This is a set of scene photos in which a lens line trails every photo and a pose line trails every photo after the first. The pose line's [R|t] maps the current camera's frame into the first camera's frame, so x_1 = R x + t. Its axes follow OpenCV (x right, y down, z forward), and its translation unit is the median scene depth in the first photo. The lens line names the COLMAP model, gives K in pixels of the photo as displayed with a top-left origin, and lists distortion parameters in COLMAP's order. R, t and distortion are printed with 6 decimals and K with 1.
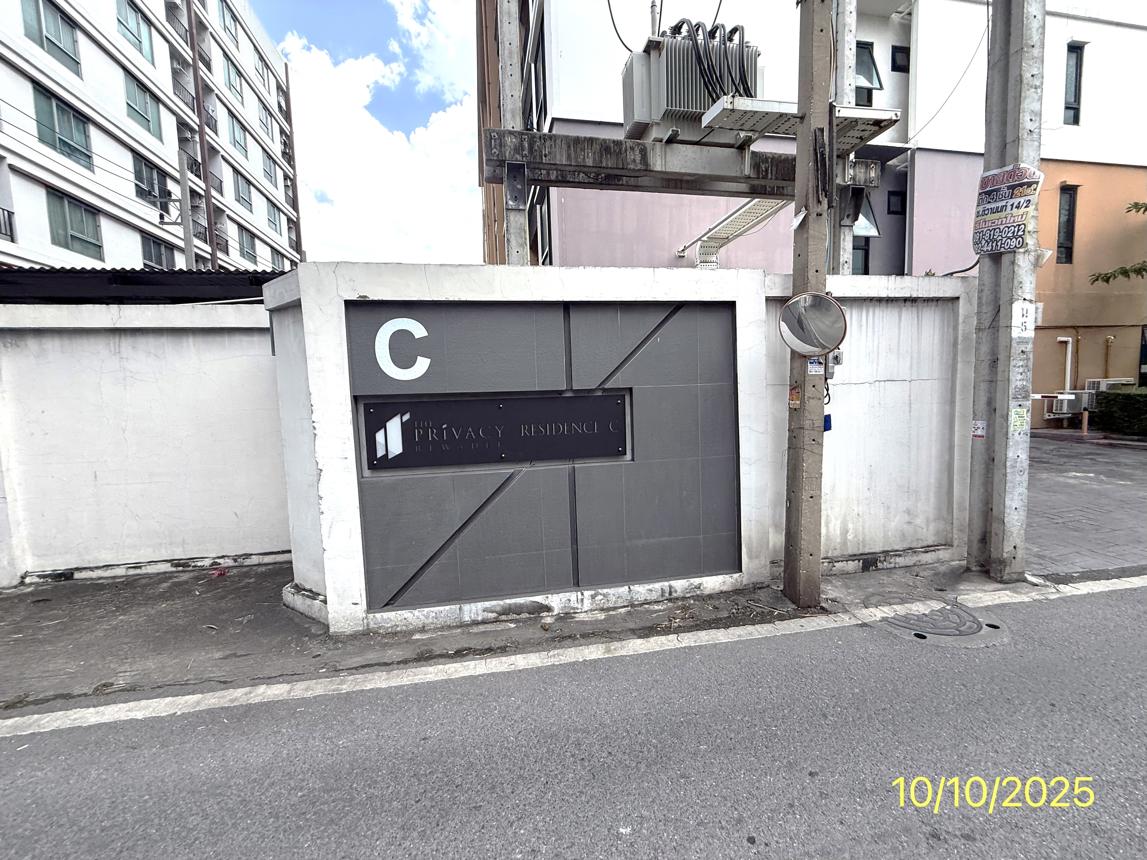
lens RADIAL K [[460.2, 0, 572.0], [0, 460.2, 428.6], [0, 0, 1]] dist [-0.001301, 0.000895]
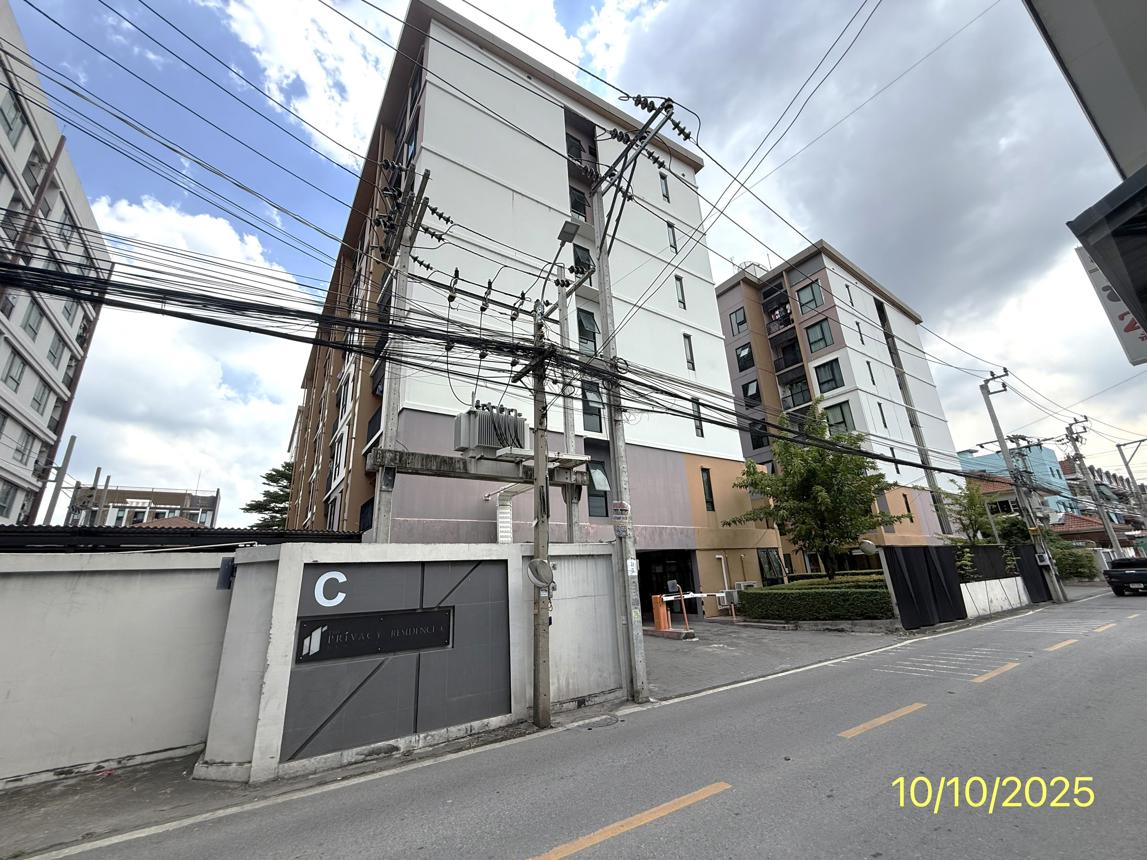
lens RADIAL K [[460.2, 0, 573.2], [0, 460.2, 431.1], [0, 0, 1]] dist [-0.001301, 0.000895]
pose [[0.920276, 0.108662, 0.375878, -0.201715], [0.050121, 0.920009, -0.388678, 0.010359], [-0.388046, 0.376531, 0.841216, -1.011976]]
